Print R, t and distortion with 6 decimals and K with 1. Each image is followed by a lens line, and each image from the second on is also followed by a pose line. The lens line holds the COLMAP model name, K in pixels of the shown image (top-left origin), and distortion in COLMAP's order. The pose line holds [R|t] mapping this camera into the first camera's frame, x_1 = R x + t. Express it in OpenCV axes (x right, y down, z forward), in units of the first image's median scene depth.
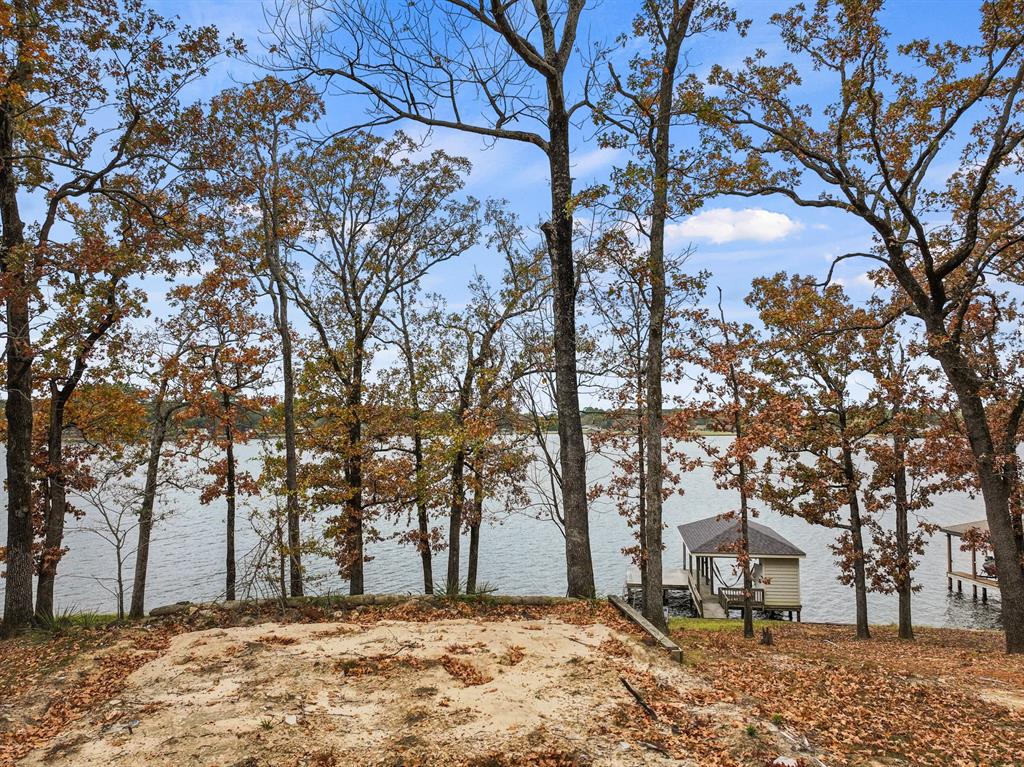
lens RADIAL K [[826.6, 0, 513.1], [0, 826.6, 377.0], [0, 0, 1]] dist [0.000855, -0.017677]
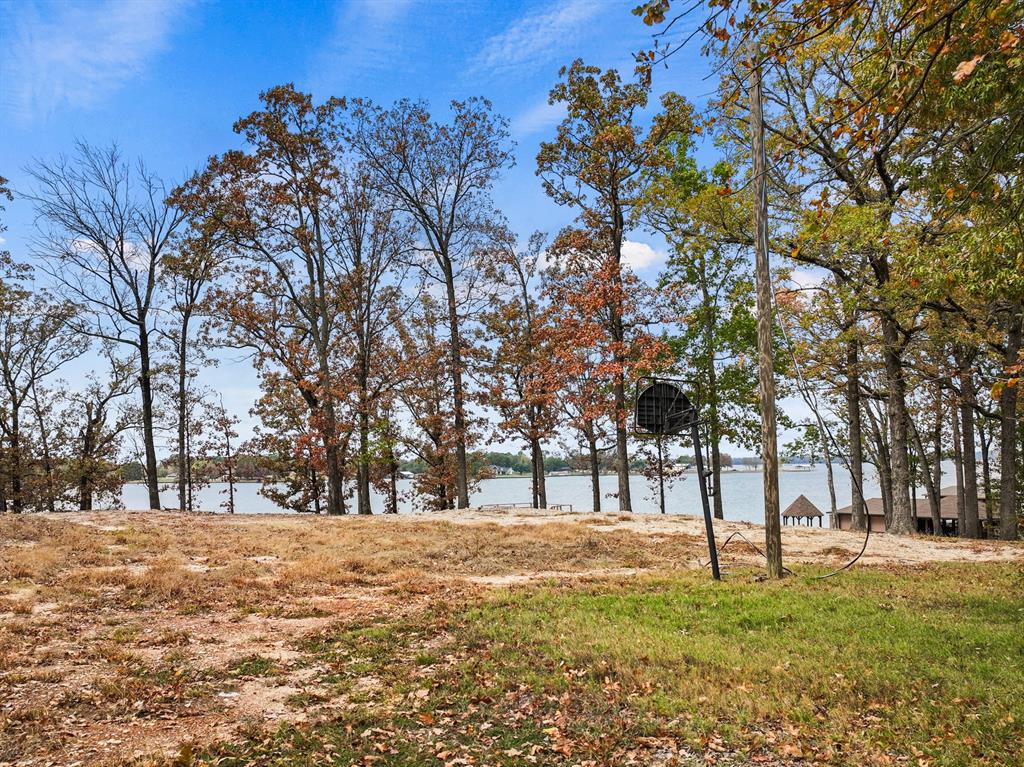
lens RADIAL K [[826.6, 0, 507.6], [0, 826.6, 452.8], [0, 0, 1]] dist [0.000855, -0.017677]
pose [[0.890059, -0.007268, 0.455787, -0.072985], [-0.009663, 0.999347, 0.034804, -0.025184], [-0.455742, -0.035382, 0.889408, -1.191495]]
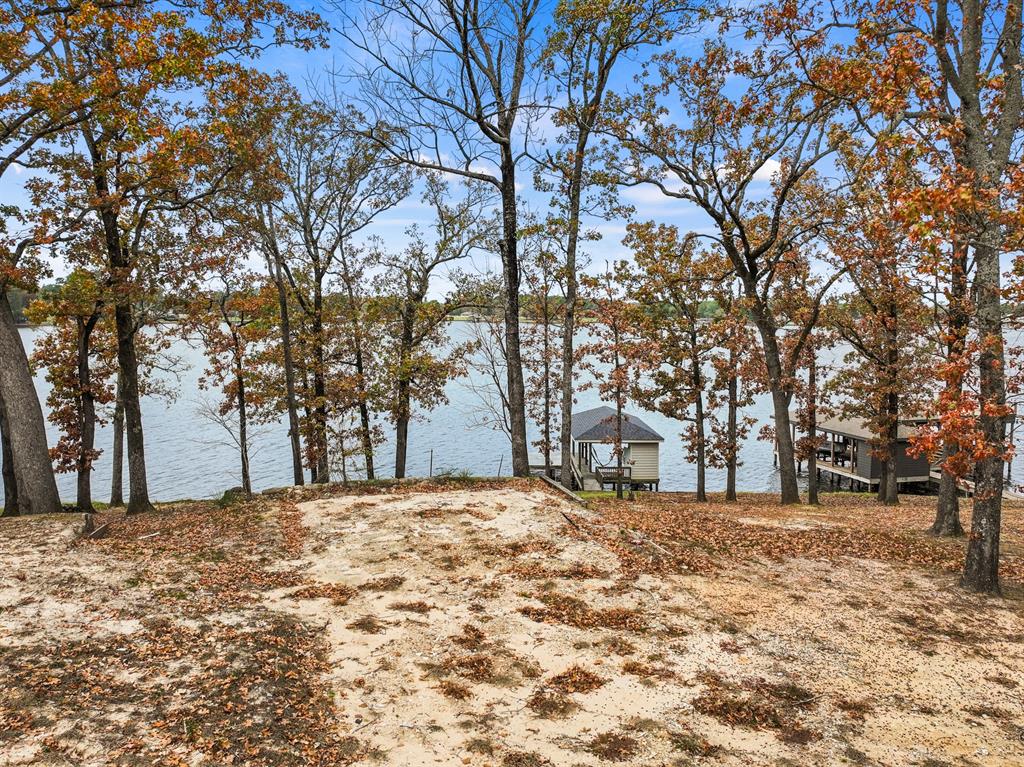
lens RADIAL K [[826.6, 0, 516.0], [0, 826.6, 384.9], [0, 0, 1]] dist [0.000855, -0.017677]
pose [[0.988721, -0.009627, 0.149461, -0.098746], [-0.012564, 0.989083, 0.146822, -0.087891], [-0.149242, -0.147043, 0.977806, -0.328362]]
